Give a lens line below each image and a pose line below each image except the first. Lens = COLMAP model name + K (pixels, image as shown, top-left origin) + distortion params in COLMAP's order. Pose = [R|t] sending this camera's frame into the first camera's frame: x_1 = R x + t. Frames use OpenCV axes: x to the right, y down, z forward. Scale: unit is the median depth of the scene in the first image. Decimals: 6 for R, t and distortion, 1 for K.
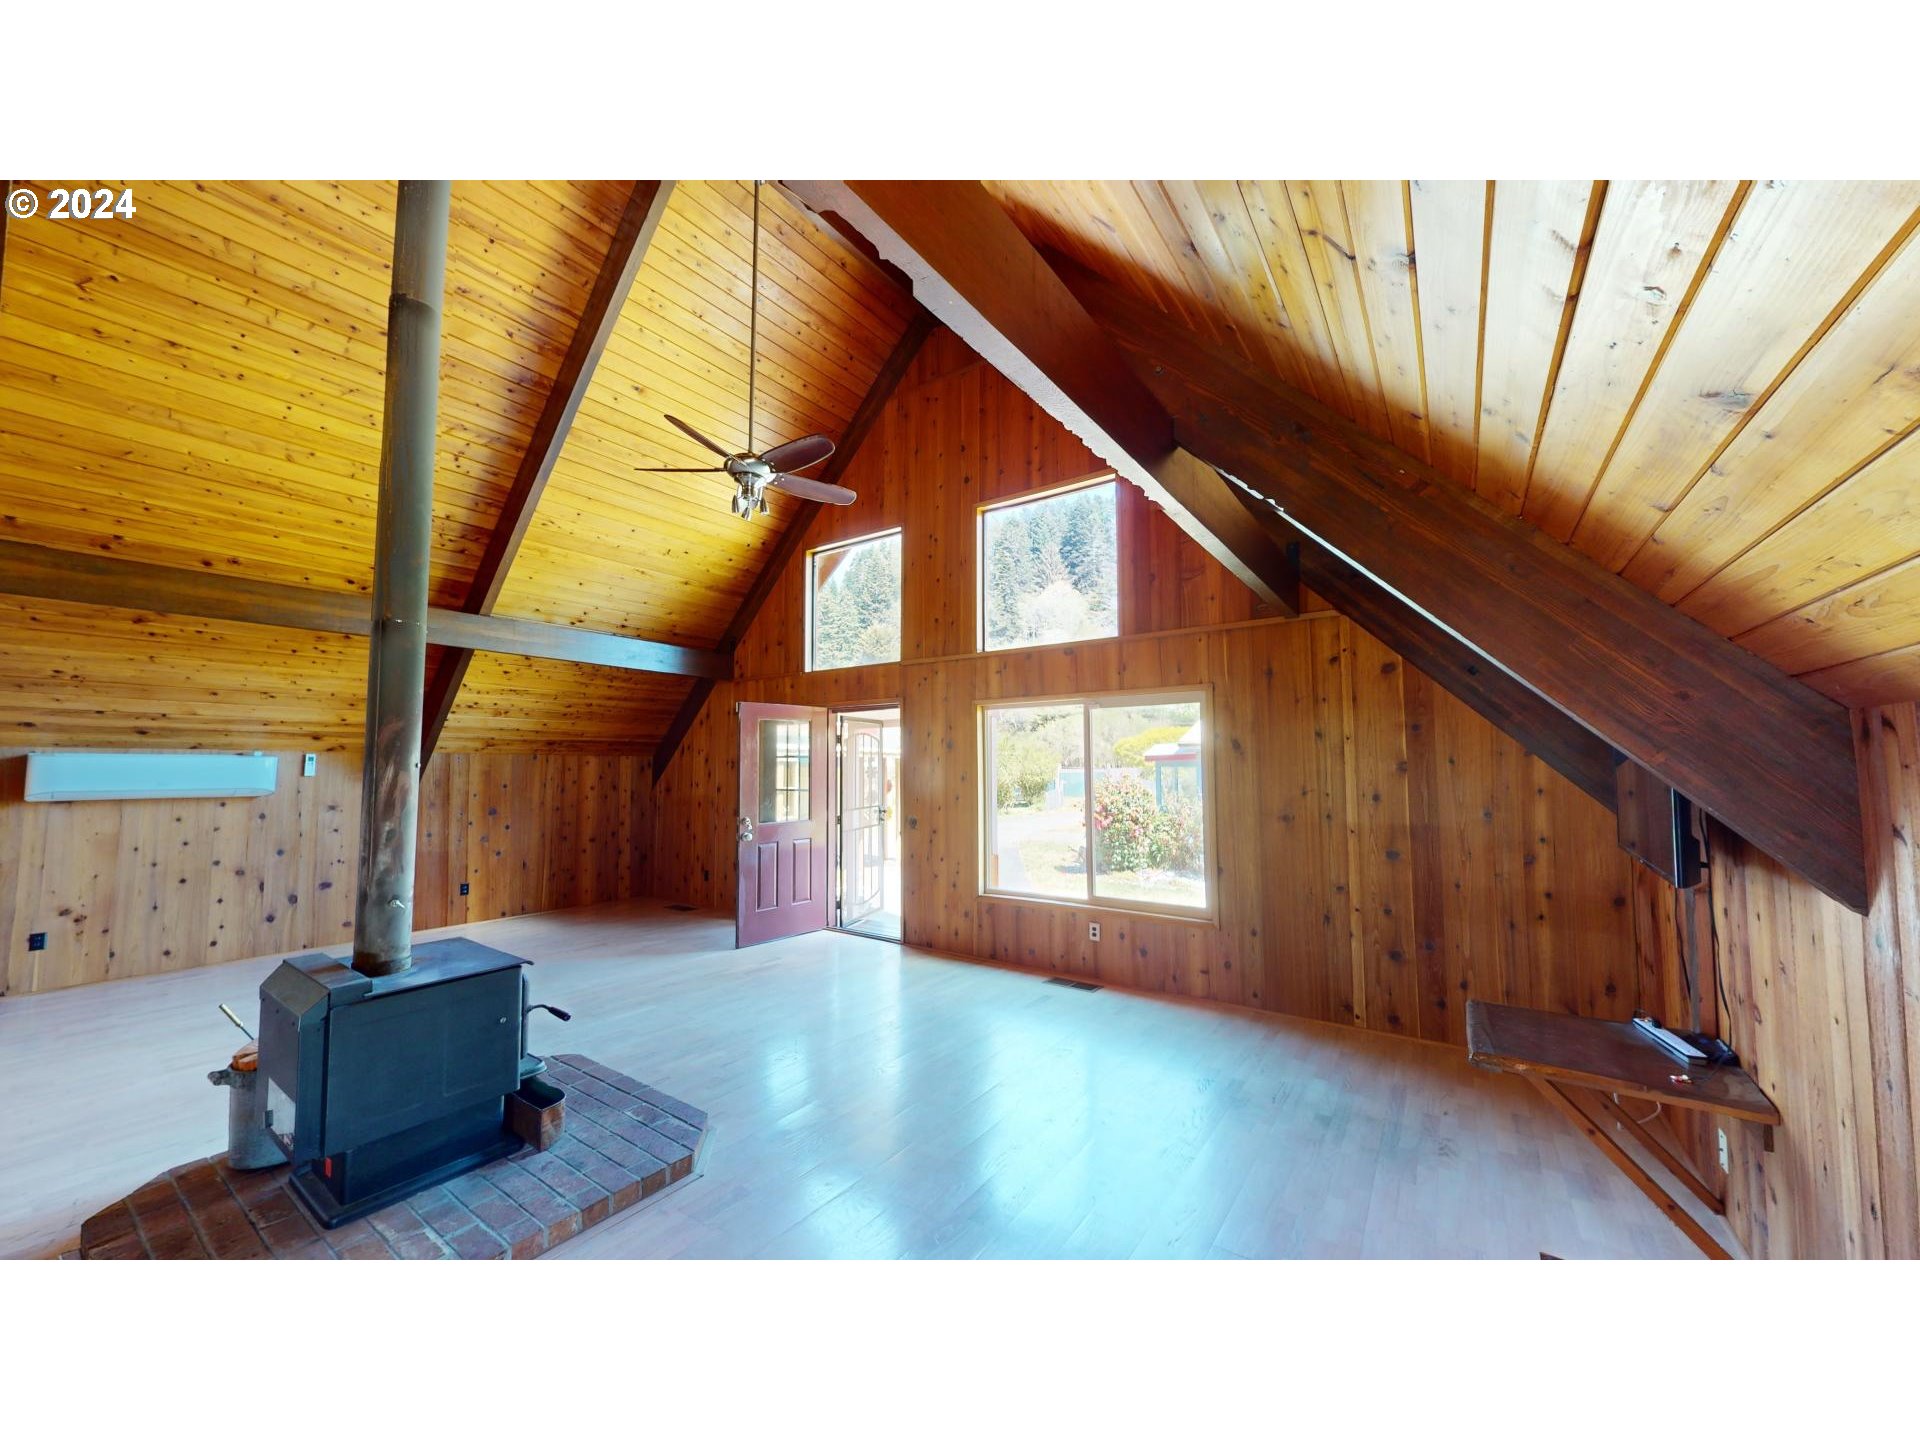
lens RADIAL K [[705.5, 0, 956.0], [0, 705.5, 721.5], [0, 0, 1]] dist [-0.001652, 0.000106]
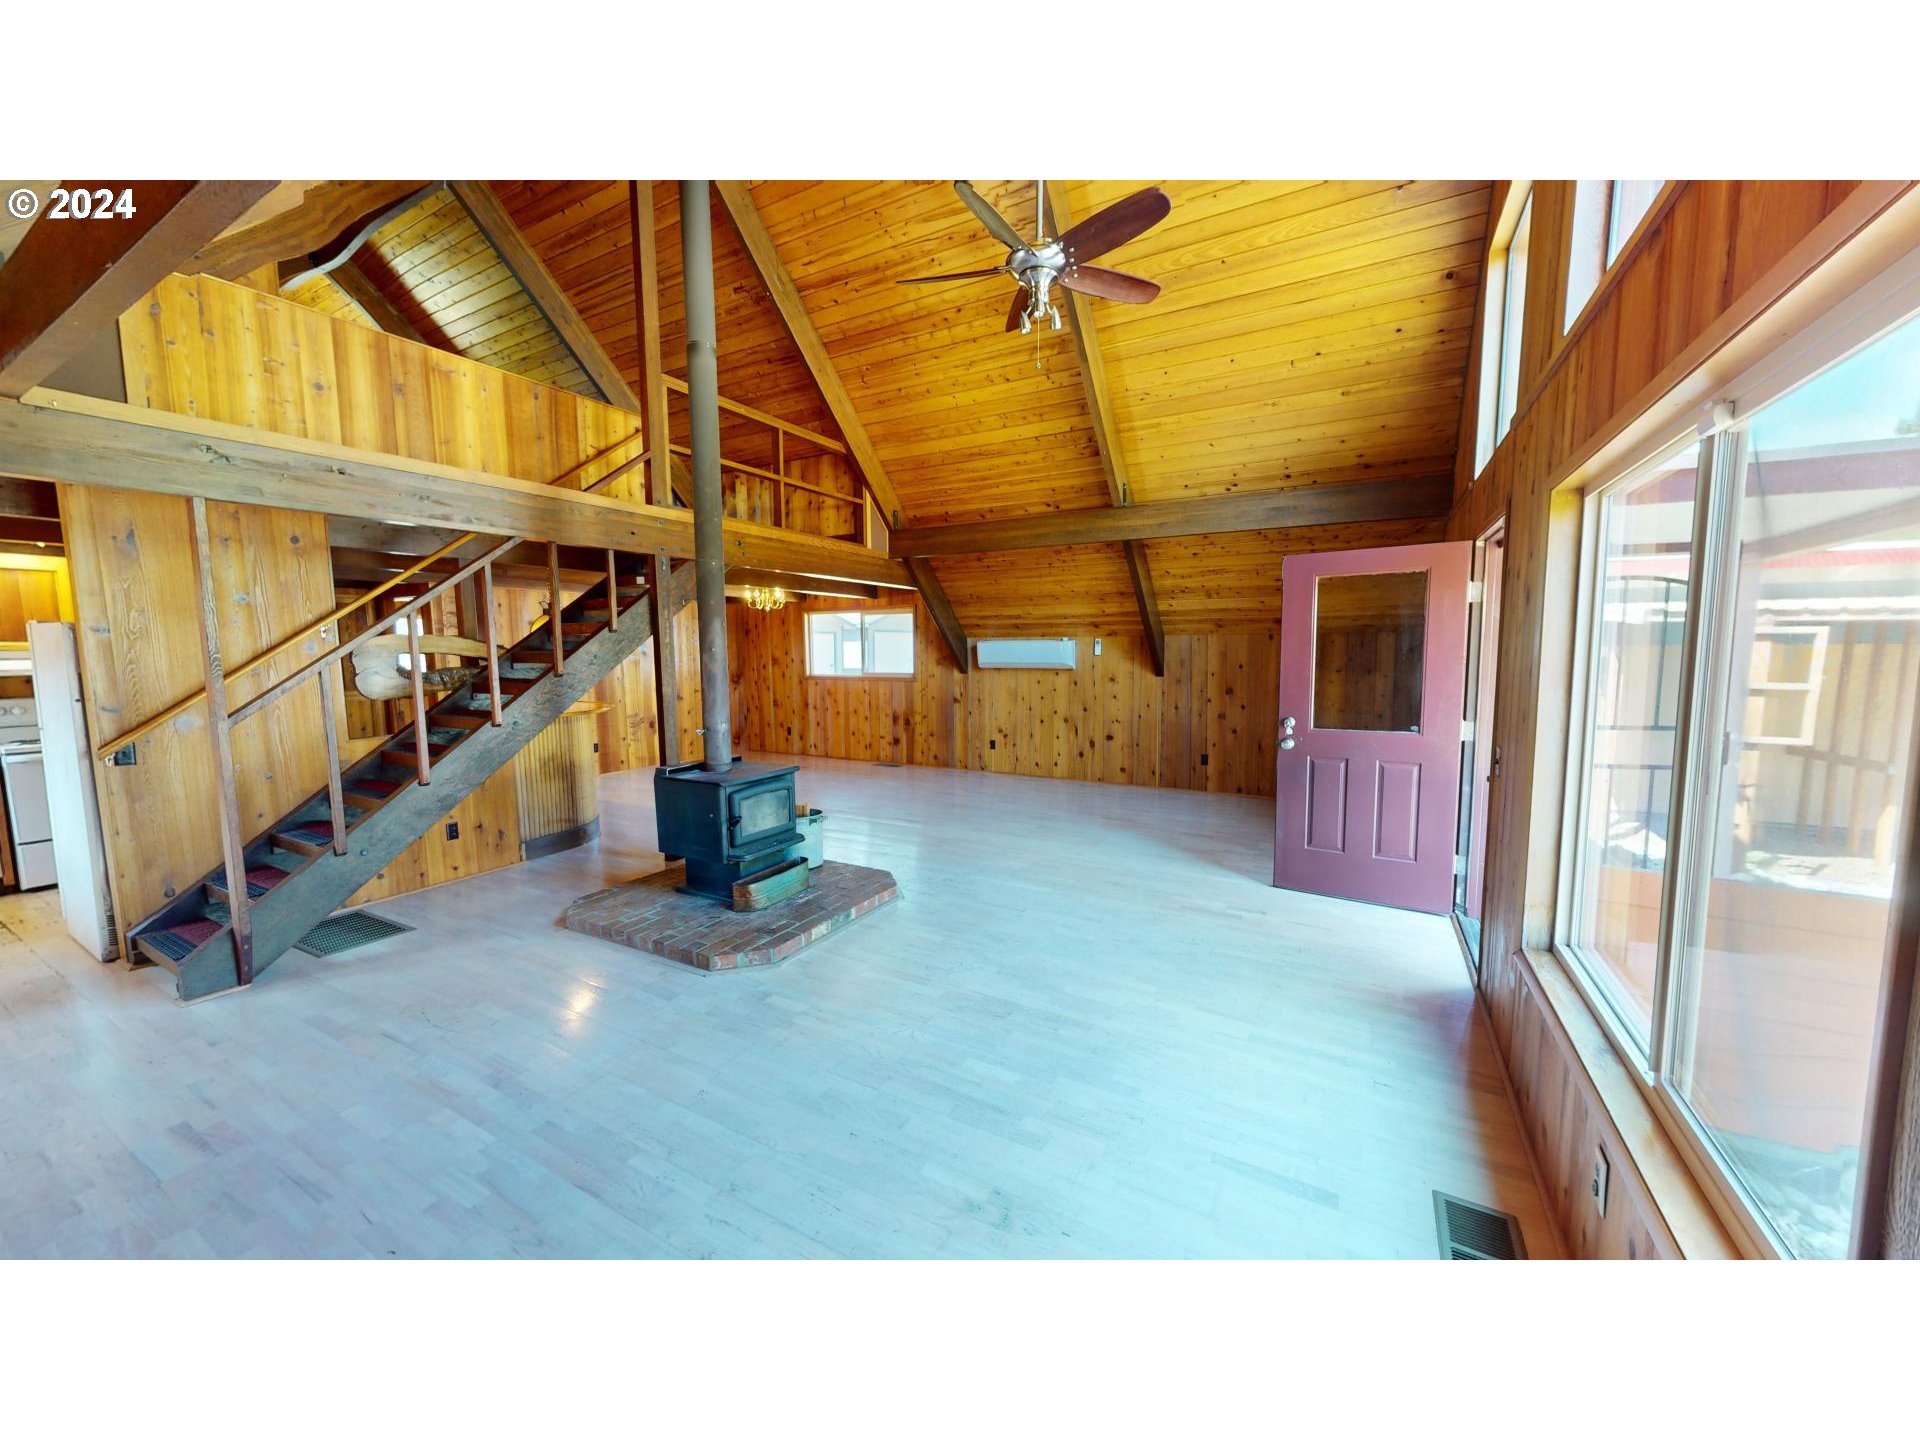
lens RADIAL K [[704.2, 0, 961.3], [0, 704.2, 719.2], [0, 0, 1]] dist [0.000325, 0.000575]
pose [[0.100555, 0.099168, -0.989977, 0.433068], [0.068887, 0.991938, 0.106361, 0.042509], [0.992544, -0.078891, 0.092913, 0.673009]]
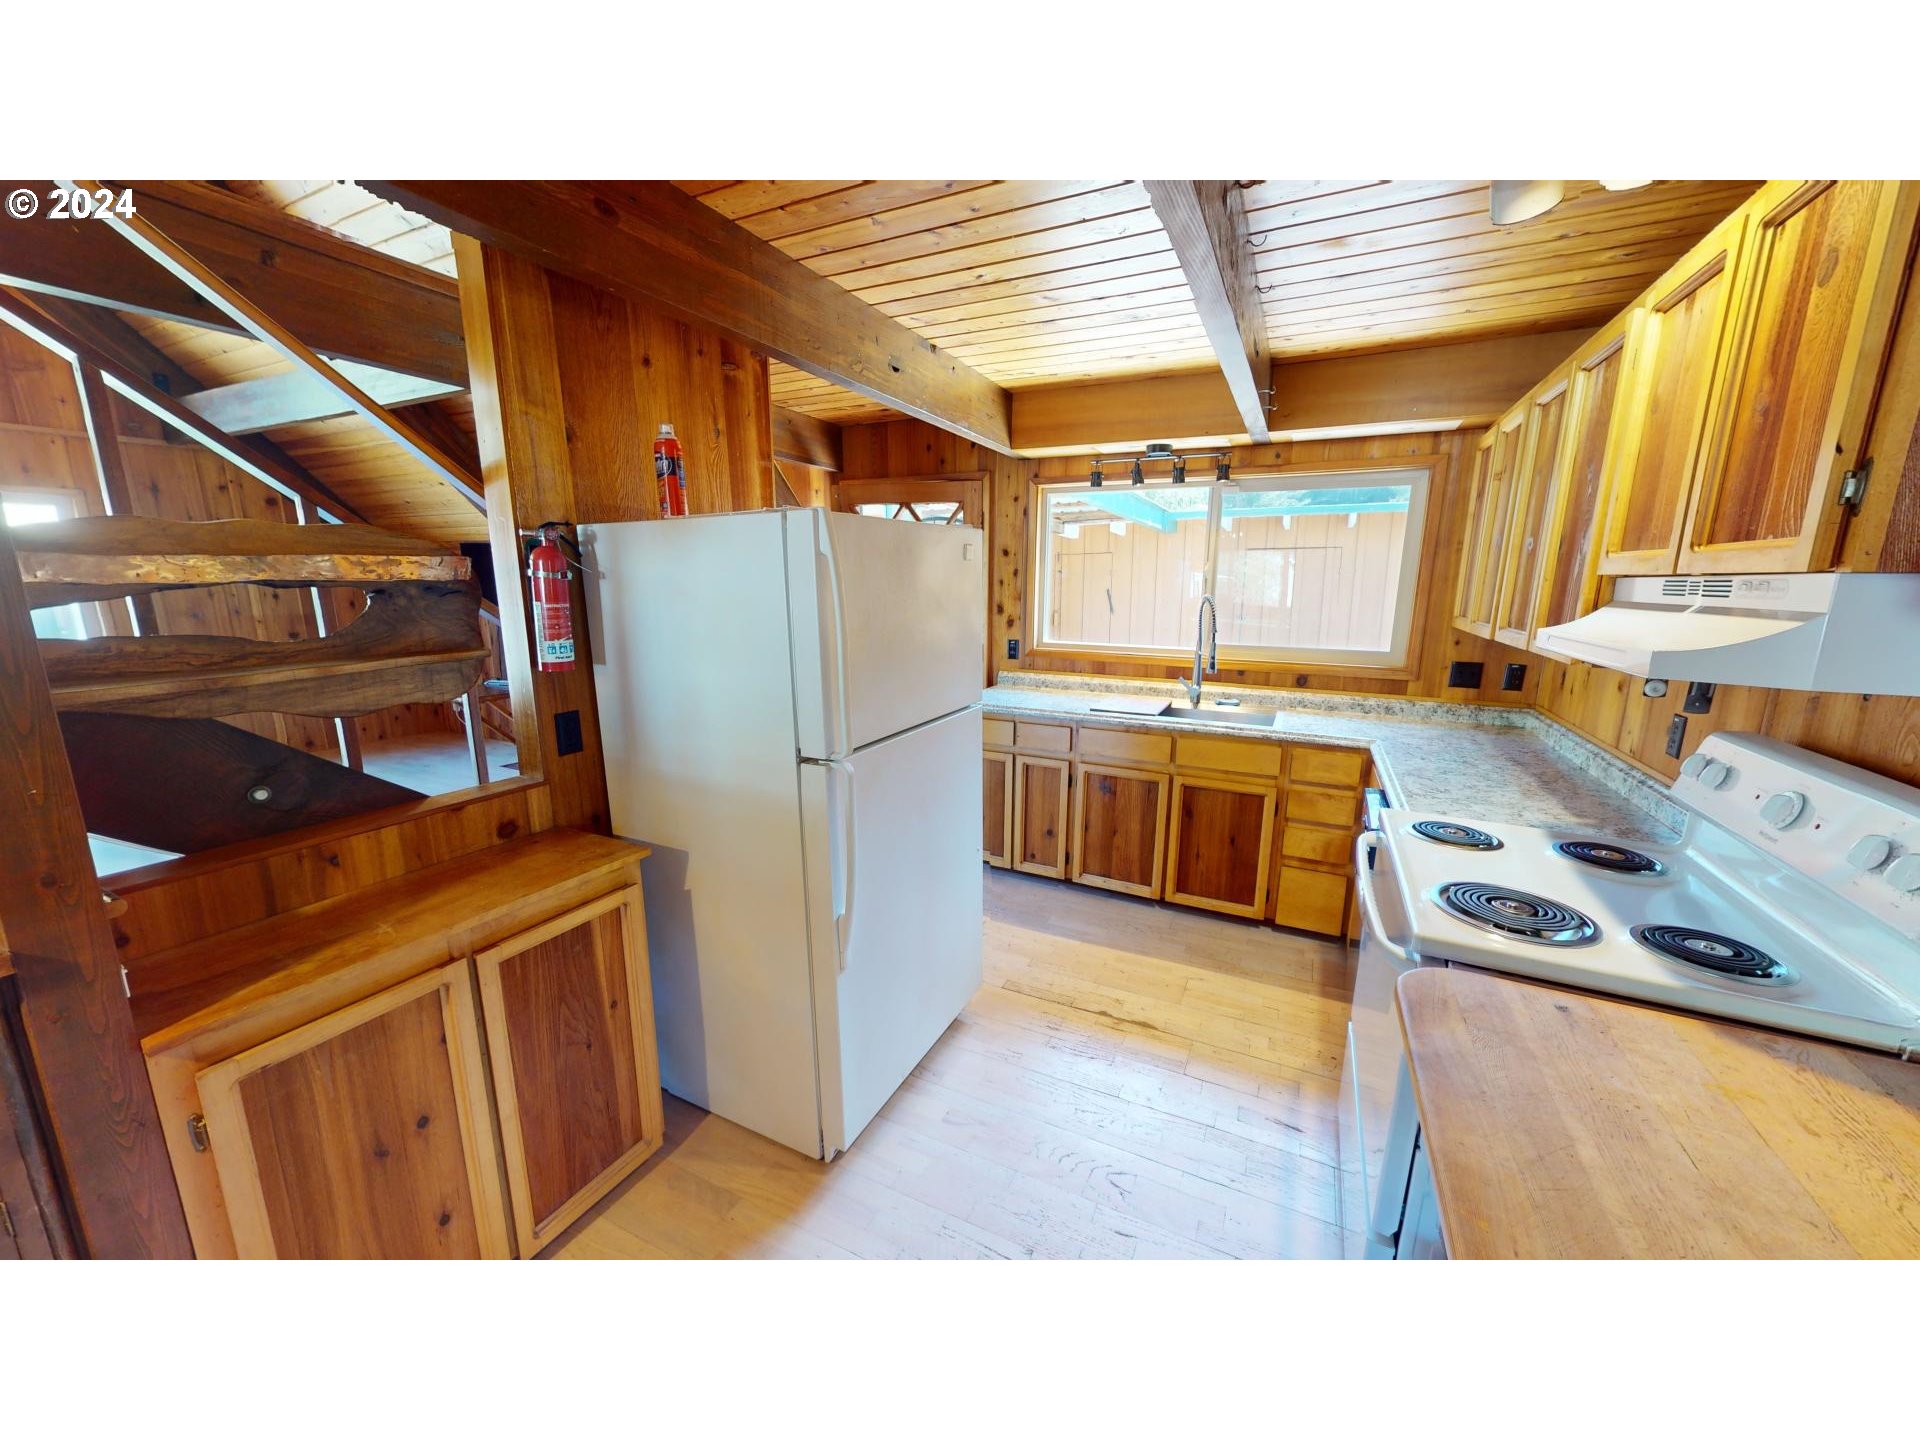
lens RADIAL K [[704.2, 0, 961.3], [0, 704.2, 722.0], [0, 0, 1]] dist [0.000325, 0.000575]
pose [[-0.154445, -0.202111, 0.967108, -0.792551], [-0.067993, 0.978706, 0.193676, -0.008828], [-0.985659, -0.035845, -0.164899, -0.098685]]
